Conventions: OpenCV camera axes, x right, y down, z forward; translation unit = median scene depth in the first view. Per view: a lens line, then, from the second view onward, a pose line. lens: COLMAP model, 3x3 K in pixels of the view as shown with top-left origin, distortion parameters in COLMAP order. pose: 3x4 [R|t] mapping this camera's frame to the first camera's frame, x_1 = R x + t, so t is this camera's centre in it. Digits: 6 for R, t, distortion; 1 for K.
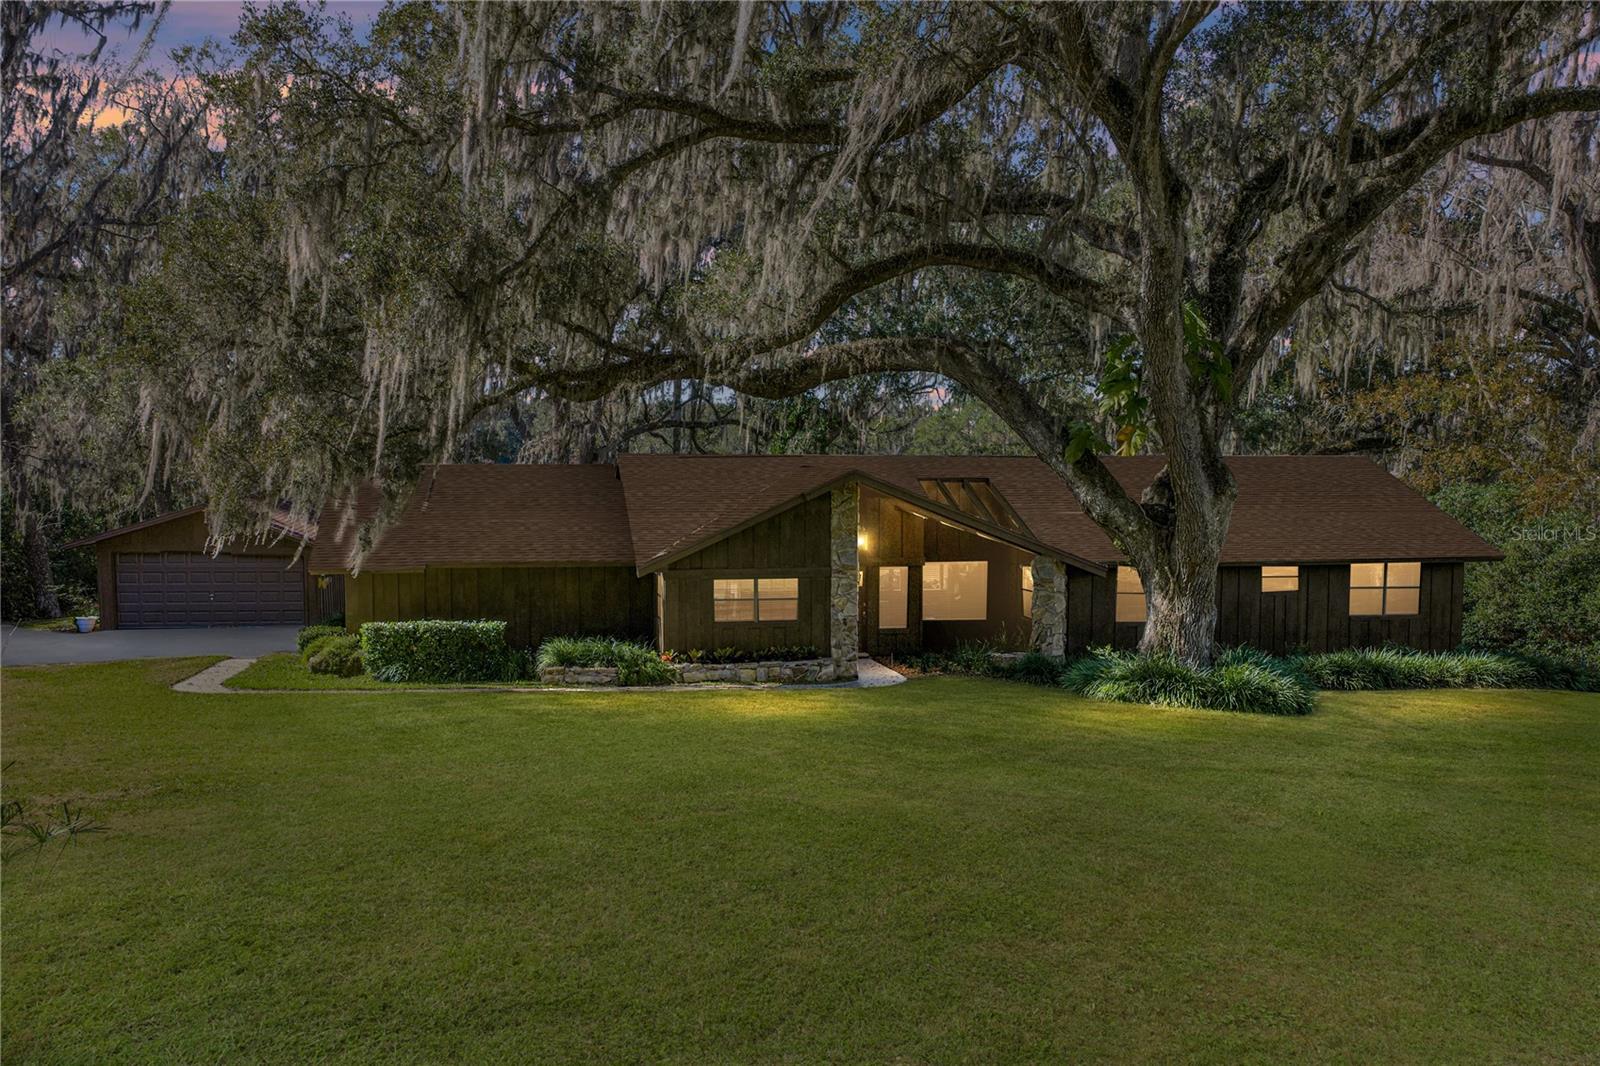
lens RADIAL K [[1323.7, 0, 823.5], [0, 1323.7, 544.9], [0, 0, 1]] dist [0.001212, -0.005865]
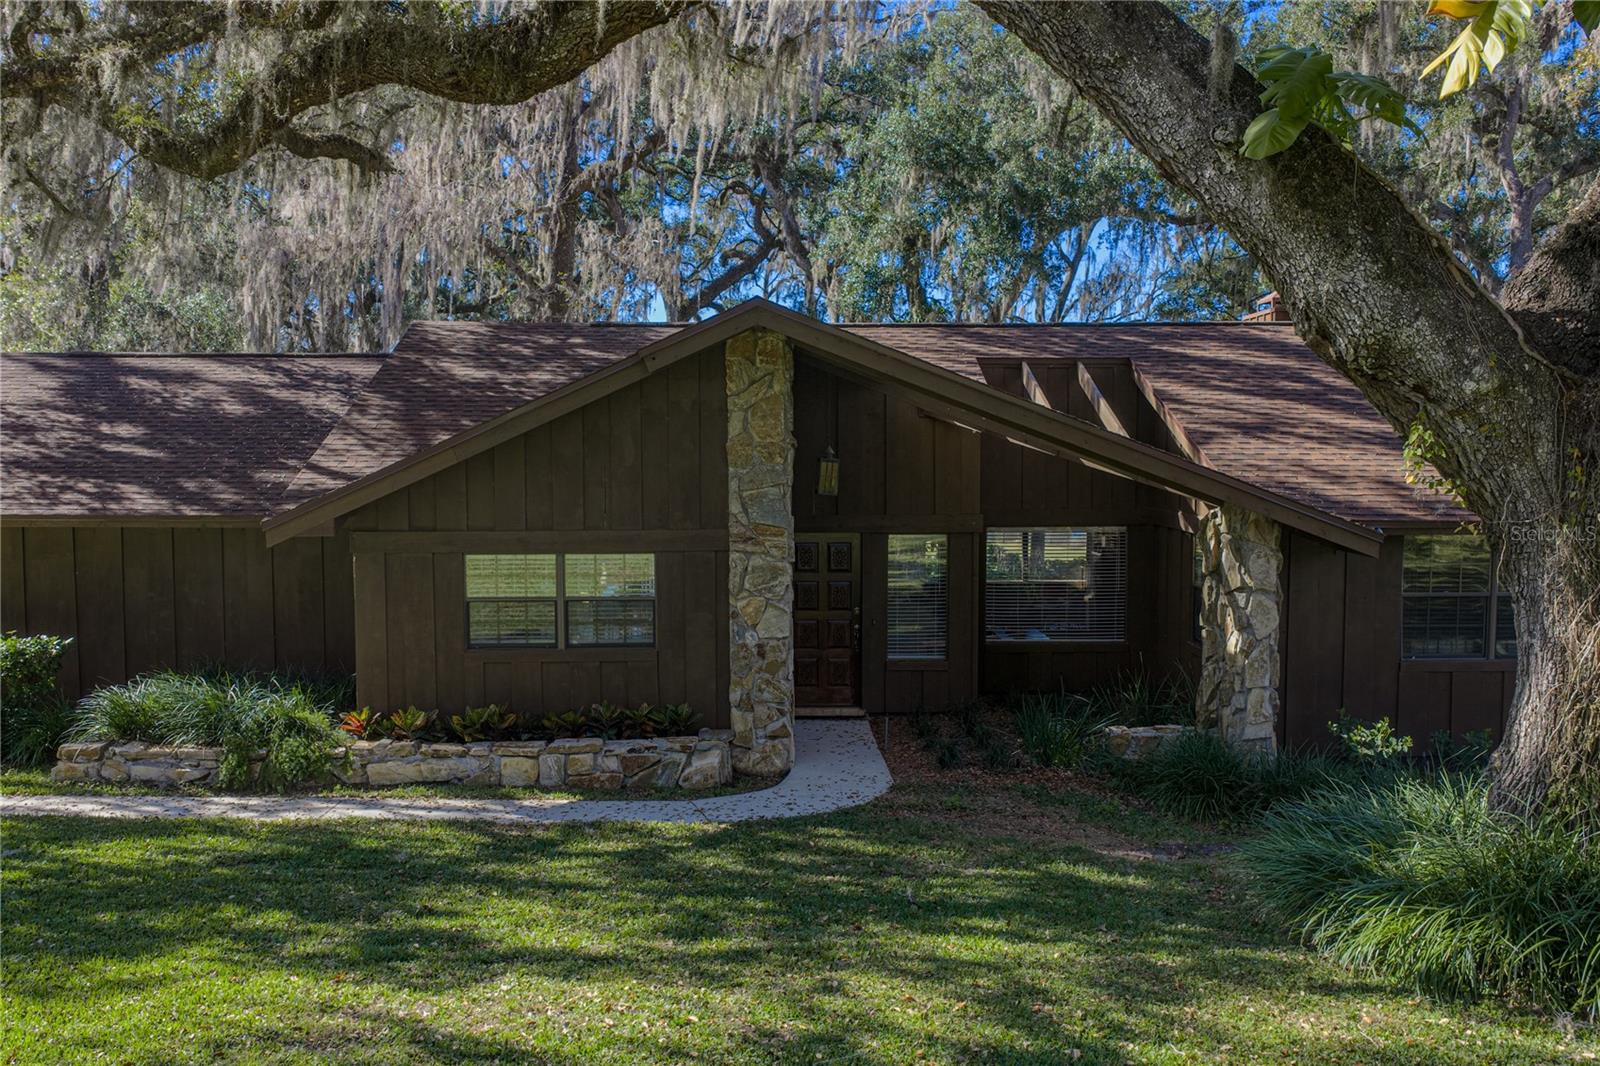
lens RADIAL K [[1323.7, 0, 823.5], [0, 1323.7, 544.9], [0, 0, 1]] dist [0.001212, -0.005865]
pose [[0.982873, 0.006989, -0.184153, 0.123546], [-0.005454, 0.999946, 0.008842, 0.018705], [0.184204, -0.007687, 0.982858, 0.583777]]
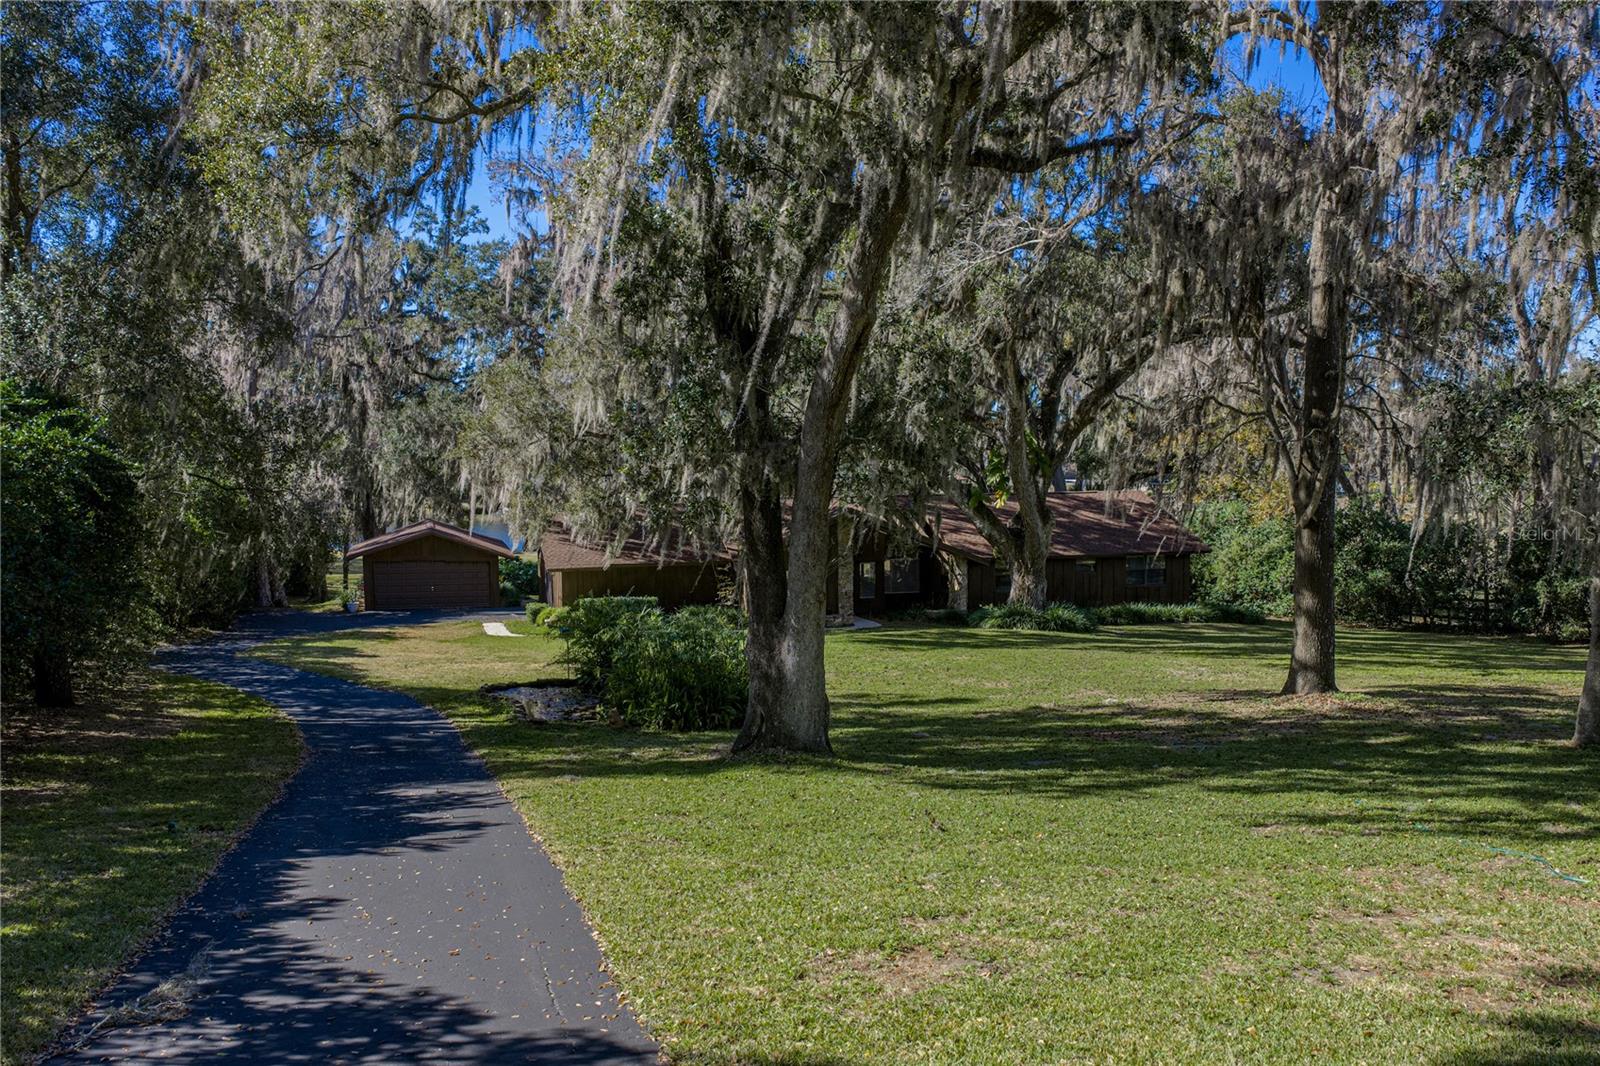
lens RADIAL K [[1323.7, 0, 823.5], [0, 1323.7, 544.9], [0, 0, 1]] dist [0.001212, -0.005865]
pose [[0.995185, -0.016064, 0.096689, -0.180822], [0.015734, 0.999868, 0.004173, -0.014807], [-0.096743, -0.002631, 0.995306, -0.757920]]
